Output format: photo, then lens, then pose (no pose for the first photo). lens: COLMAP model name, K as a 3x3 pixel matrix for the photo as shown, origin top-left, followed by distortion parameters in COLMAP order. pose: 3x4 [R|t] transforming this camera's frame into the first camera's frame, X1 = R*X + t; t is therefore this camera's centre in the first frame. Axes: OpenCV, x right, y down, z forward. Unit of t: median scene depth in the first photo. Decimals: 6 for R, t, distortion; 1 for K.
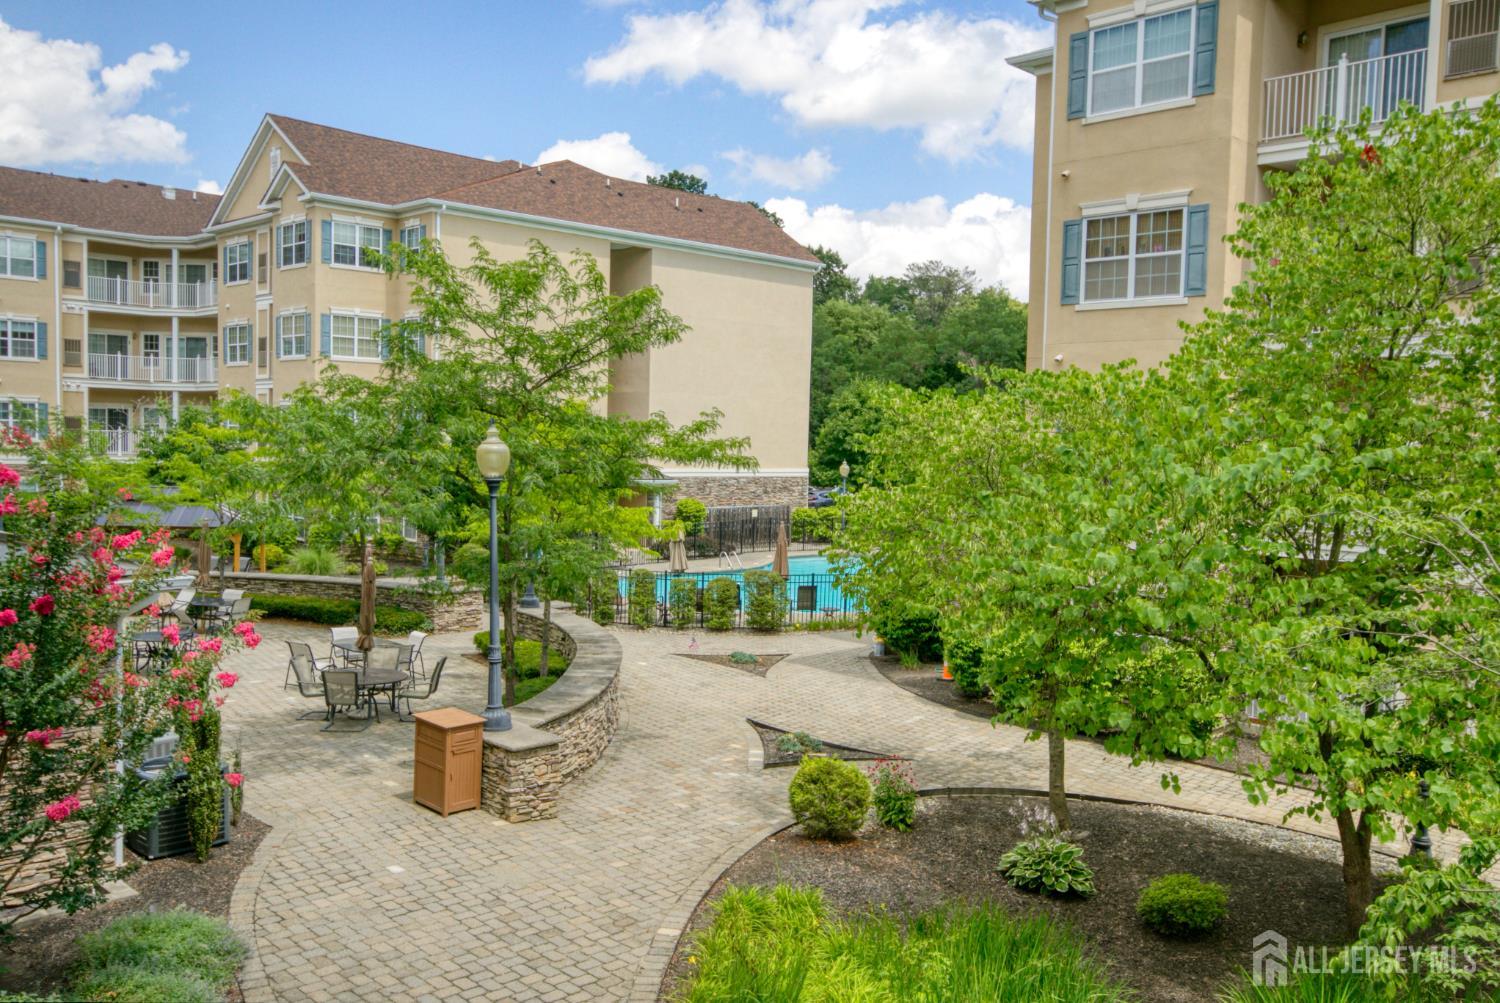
lens RADIAL K [[1280.9, 0, 746.7], [0, 1280.9, 502.4], [0, 0, 1]] dist [0.012849, 0.013988]
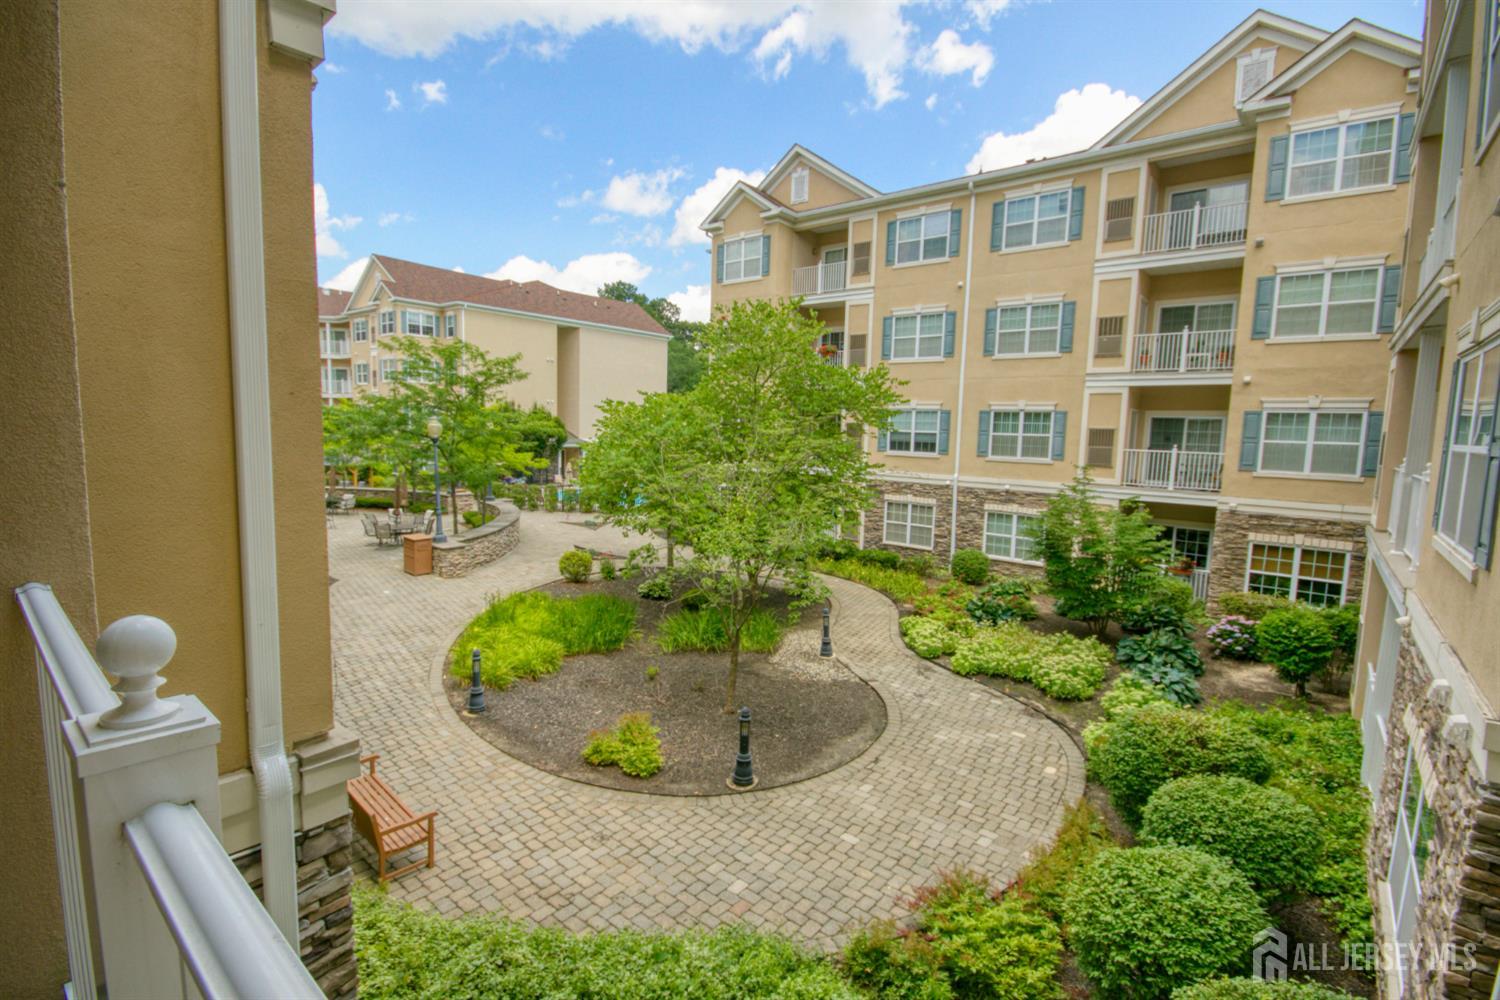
lens RADIAL K [[687.9, 0, 748.5], [0, 687.9, 500.5], [0, 0, 1]] dist [0.006813, -0.008838]
pose [[0.994647, -0.006555, 0.103127, 0.123773], [0.000476, 0.998266, 0.058857, 0.011246], [-0.103334, -0.058493, 0.992925, -0.169293]]
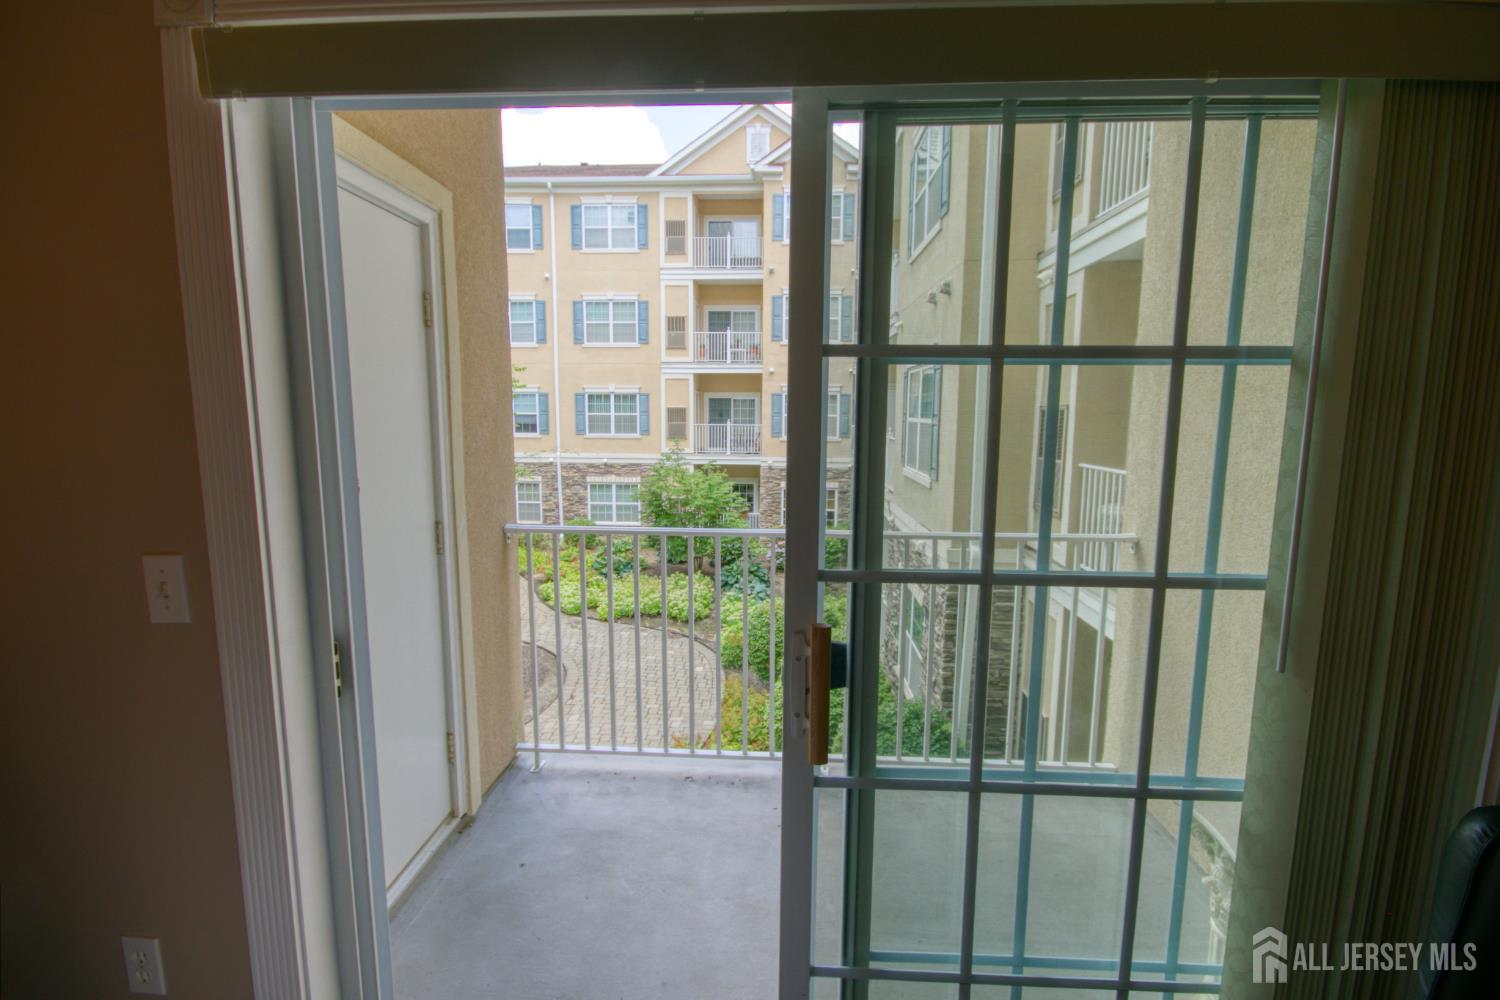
lens RADIAL K [[687.9, 0, 754.5], [0, 687.9, 494.2], [0, 0, 1]] dist [0.006813, -0.008838]
pose [[0.733781, -0.098086, 0.672268, 0.044872], [0.044754, 0.994352, 0.096230, 0.008786], [-0.677910, -0.040525, 0.734027, -0.203522]]
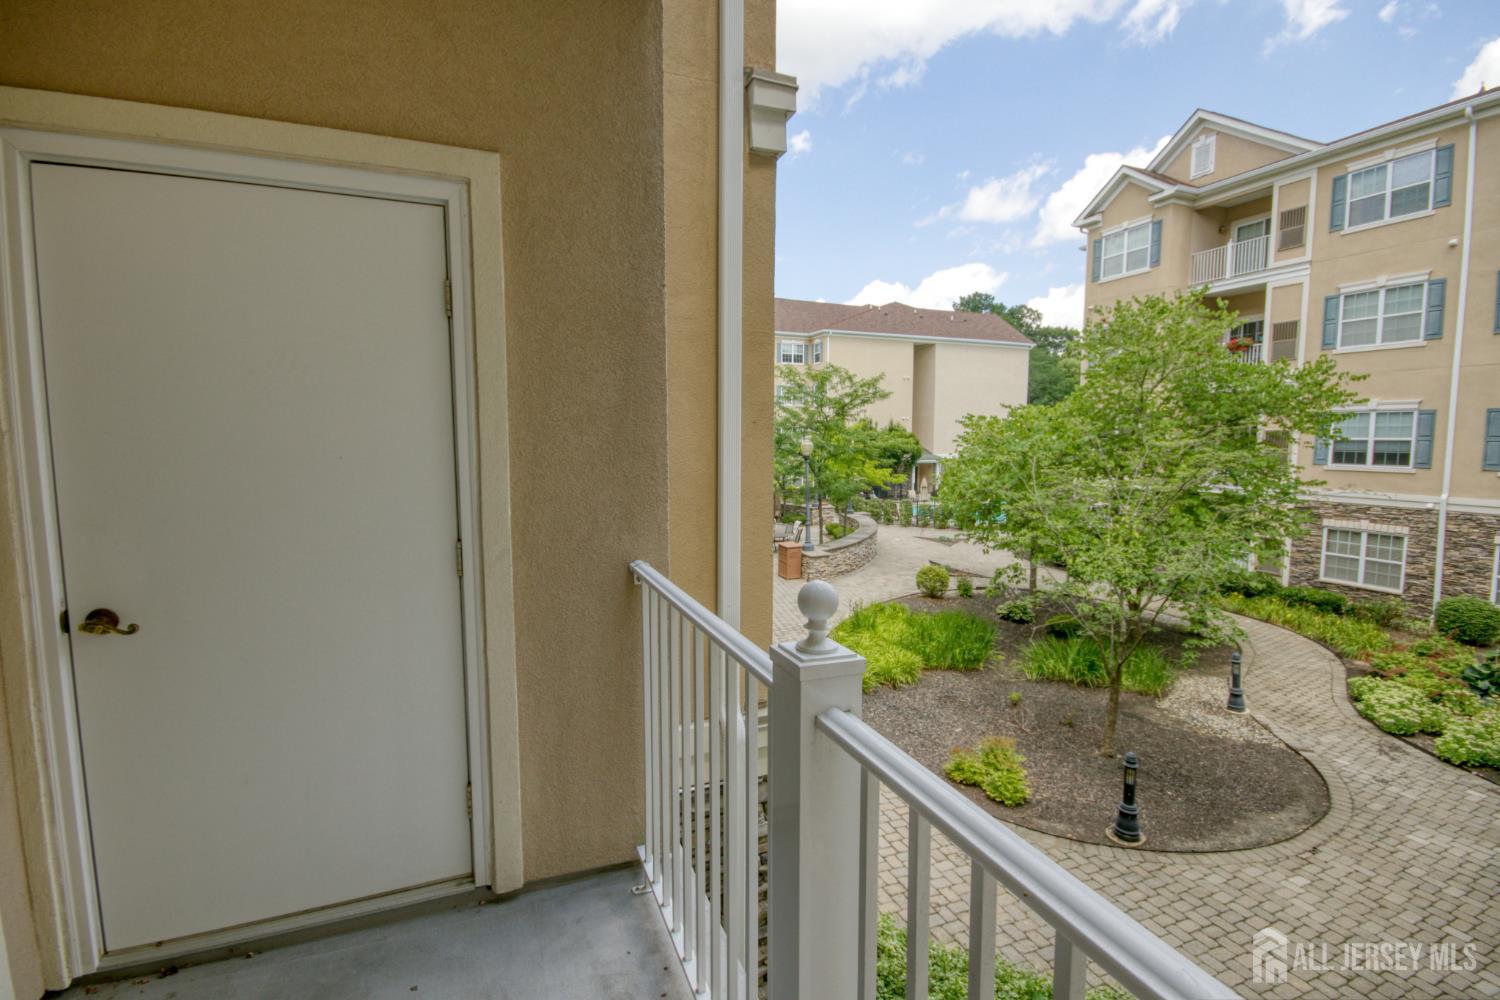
lens RADIAL K [[687.9, 0, 751.4], [0, 687.9, 500.1], [0, 0, 1]] dist [0.006813, -0.008838]
pose [[0.925213, 0.013129, -0.379222, 0.116279], [0.000406, 0.999366, 0.035590, 0.011174], [0.379449, -0.033082, 0.924621, -0.176958]]
